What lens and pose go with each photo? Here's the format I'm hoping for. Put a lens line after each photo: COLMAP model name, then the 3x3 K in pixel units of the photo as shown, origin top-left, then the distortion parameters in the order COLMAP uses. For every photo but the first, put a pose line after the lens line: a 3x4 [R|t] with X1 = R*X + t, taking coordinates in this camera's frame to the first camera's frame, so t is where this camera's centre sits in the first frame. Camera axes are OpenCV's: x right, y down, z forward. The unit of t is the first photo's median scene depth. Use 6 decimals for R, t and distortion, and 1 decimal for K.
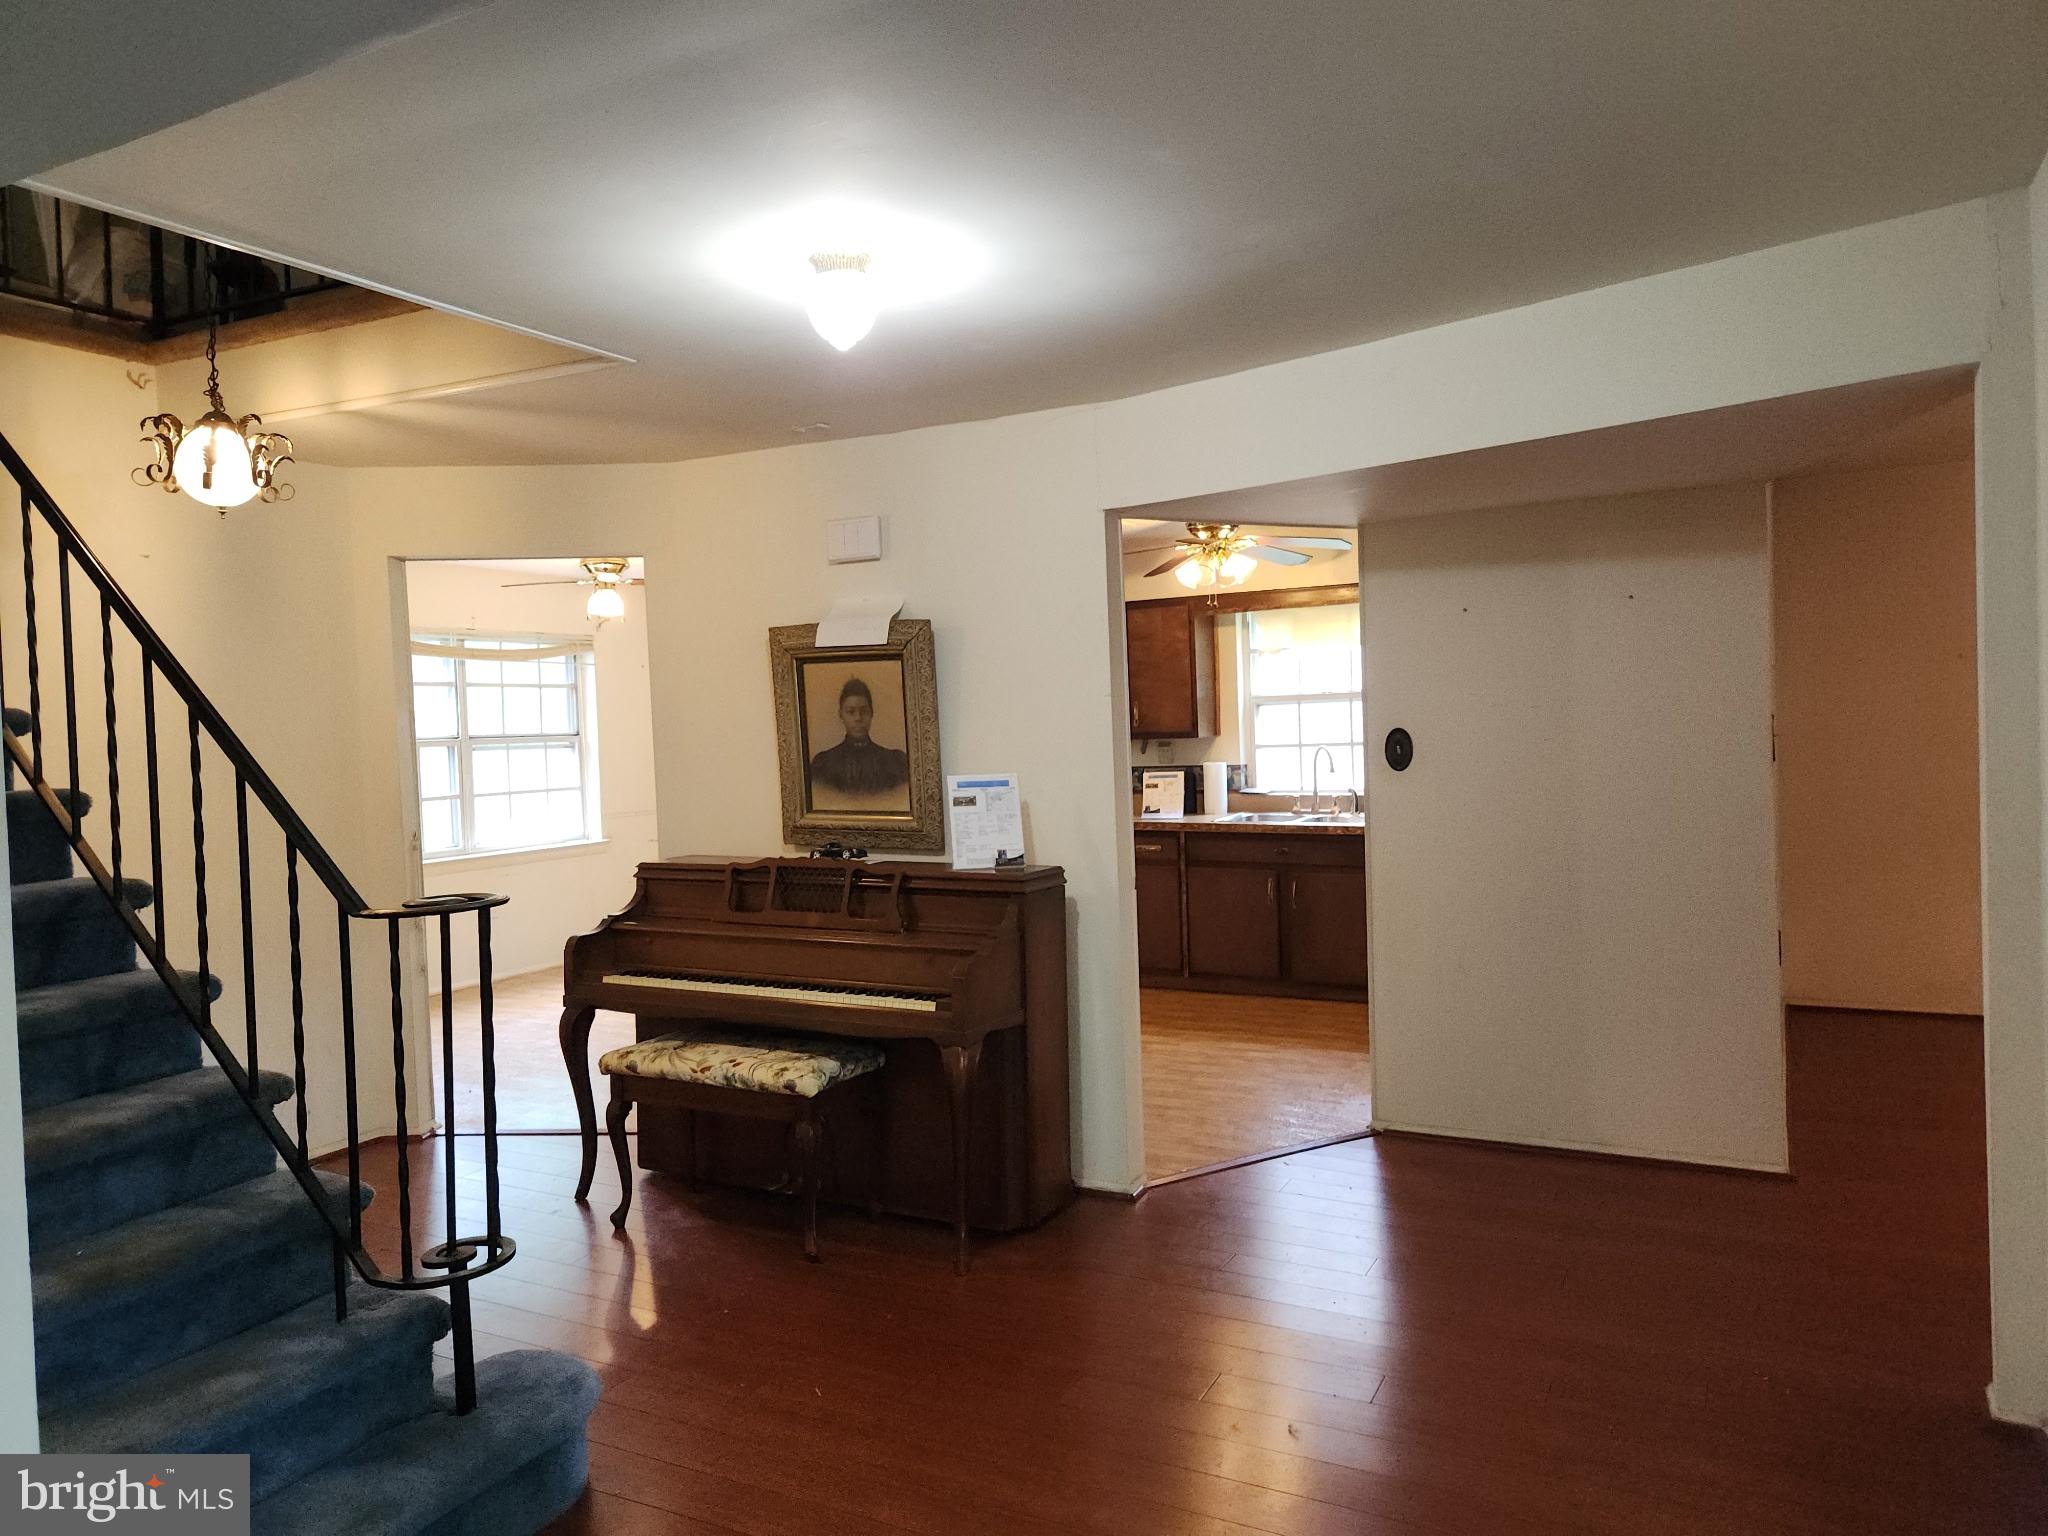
lens RADIAL K [[1387.7, 0, 1030.0], [0, 1387.7, 749.7], [0, 0, 1]] dist [0.034884, -0.014081]
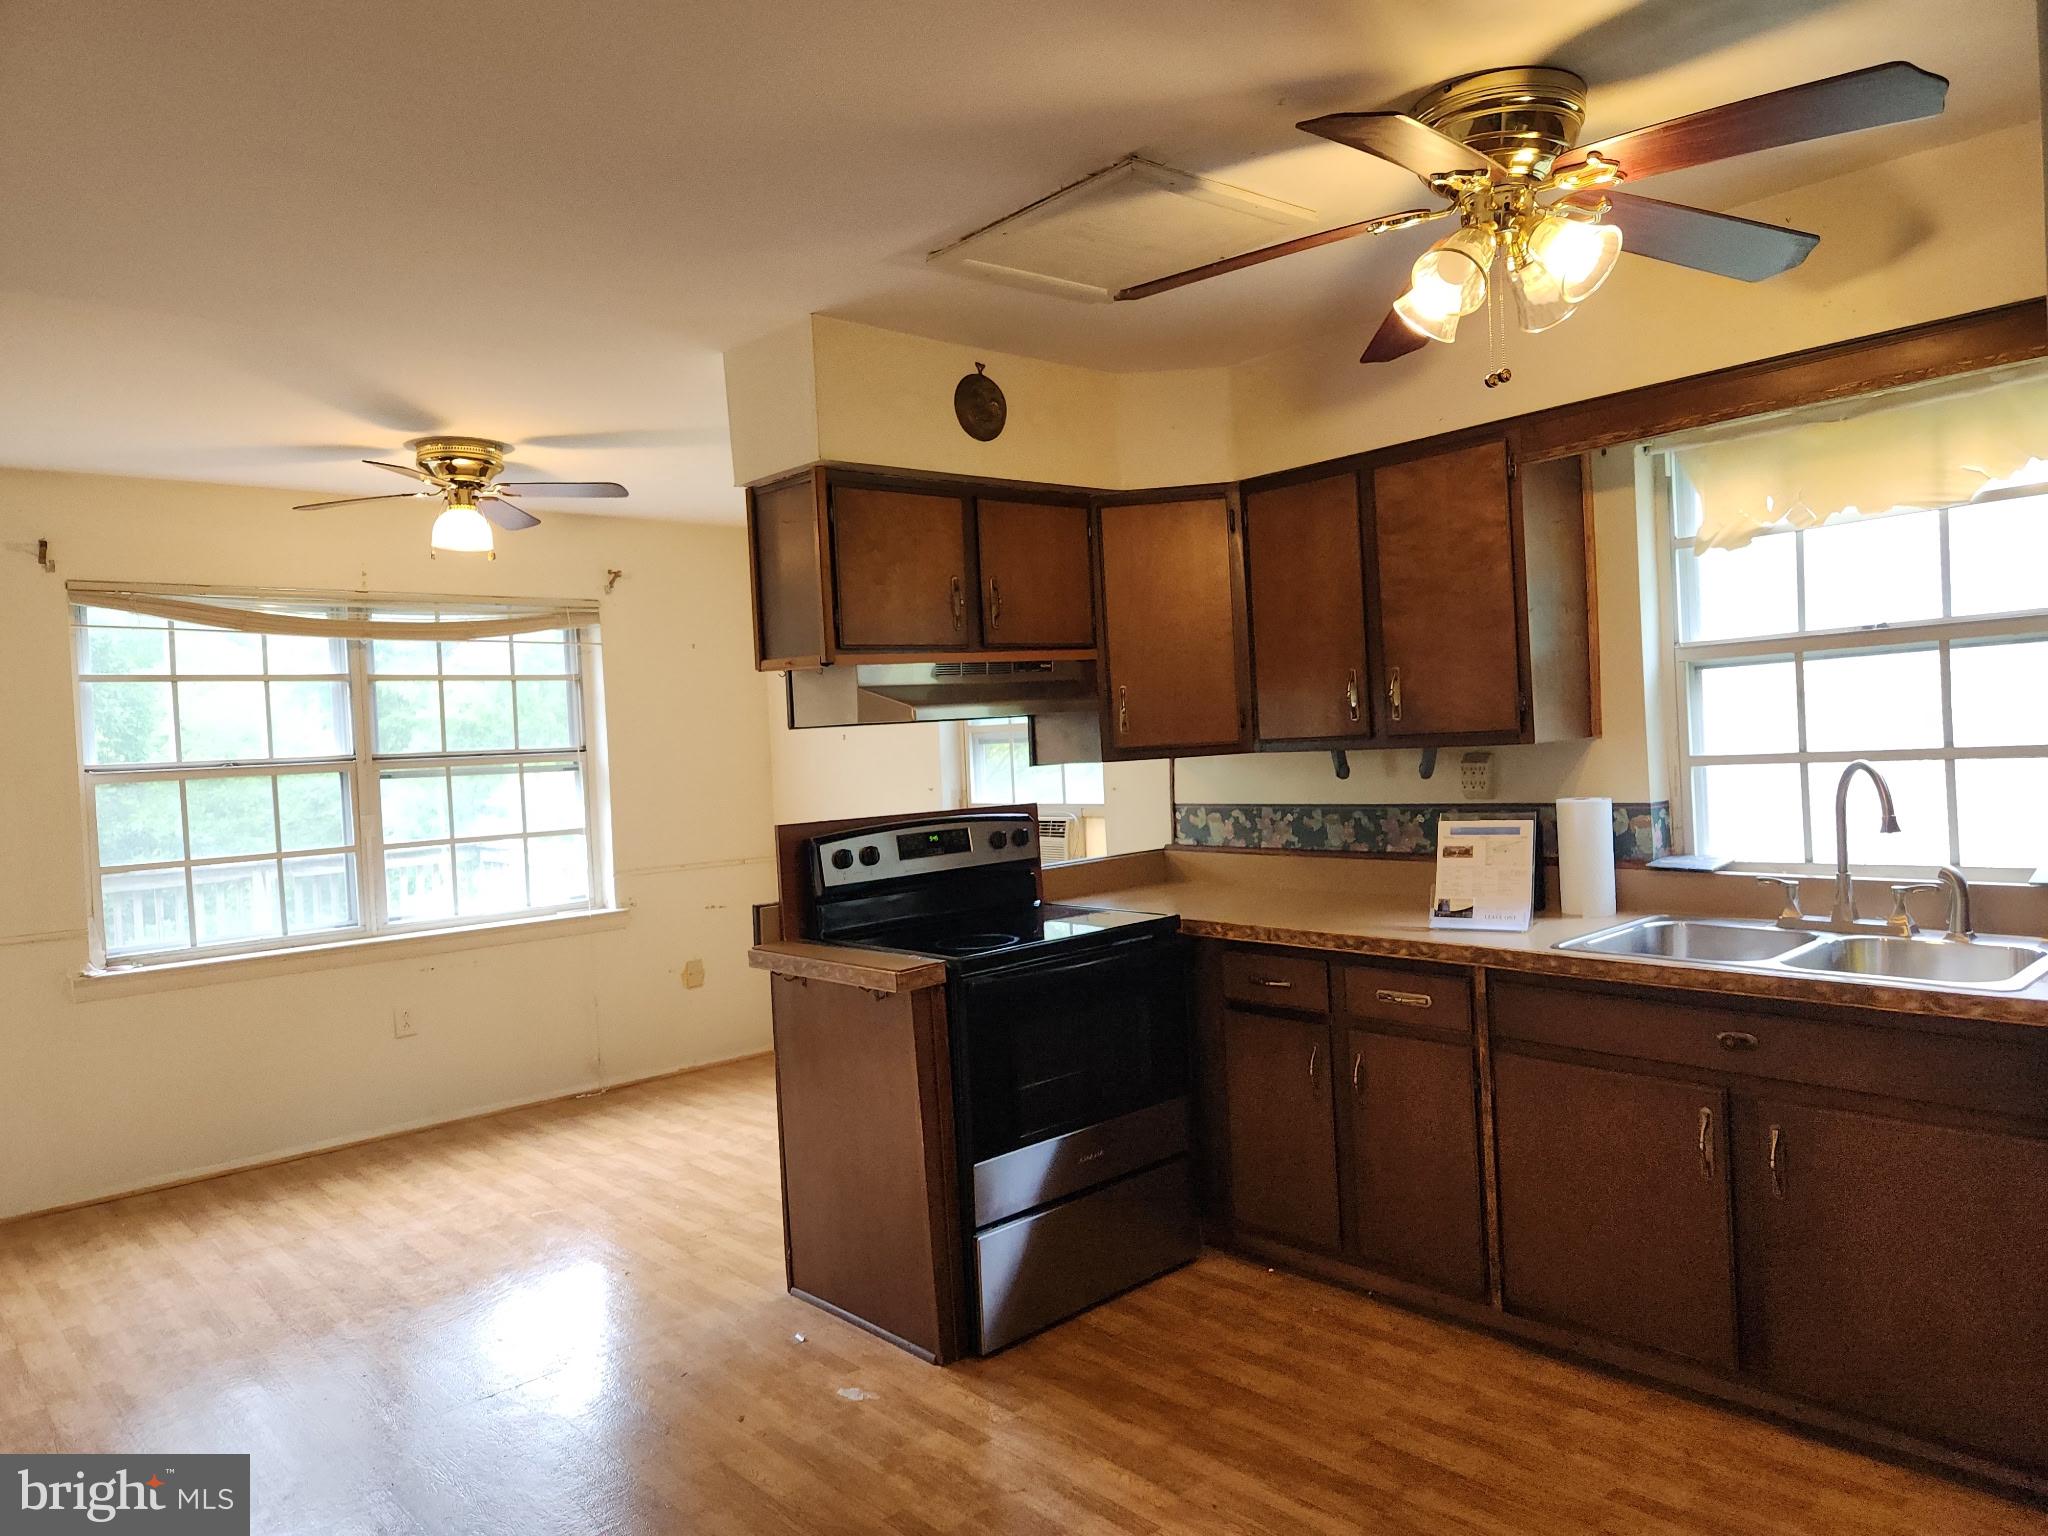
lens RADIAL K [[1387.7, 0, 1037.1], [0, 1387.7, 770.2], [0, 0, 1]] dist [0.034884, -0.014081]
pose [[0.940630, -0.009295, -0.339306, 0.123058], [0.014947, 0.999790, 0.014047, -0.008759], [0.339104, -0.018285, 0.940571, 0.536751]]
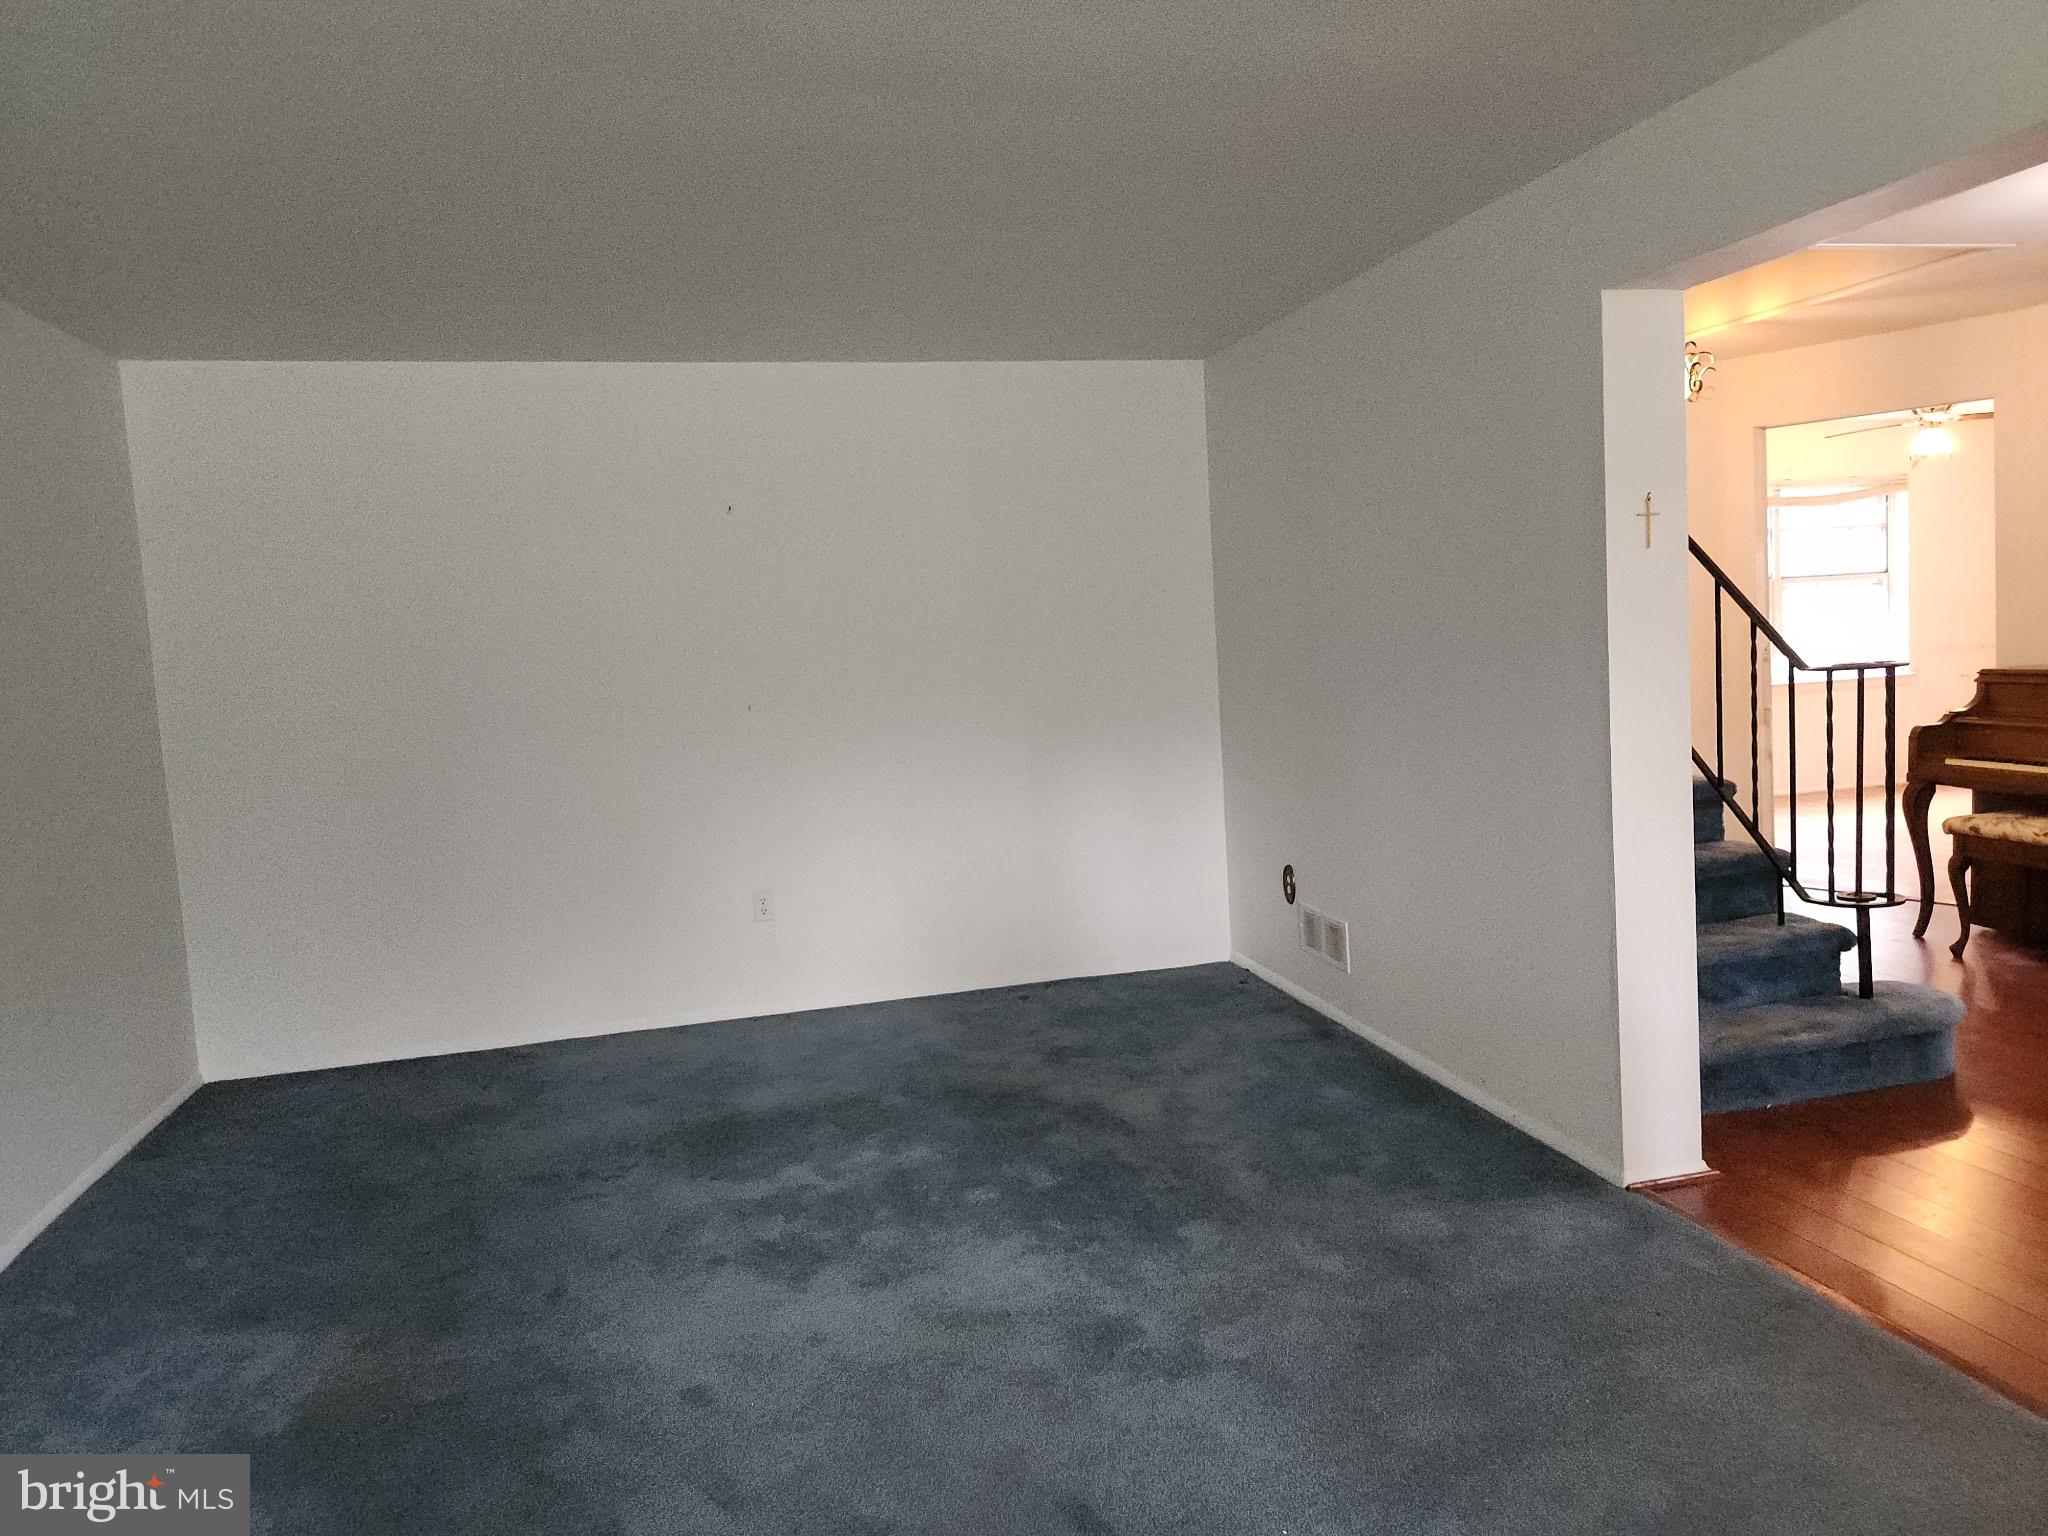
lens RADIAL K [[1387.7, 0, 1039.4], [0, 1387.7, 749.9], [0, 0, 1]] dist [0.034884, -0.014081]
pose [[0.674976, 0.054785, -0.735803, 0.033661], [0.020093, 0.995505, 0.092554, 0.014310], [0.737566, -0.077257, 0.670841, -0.223473]]
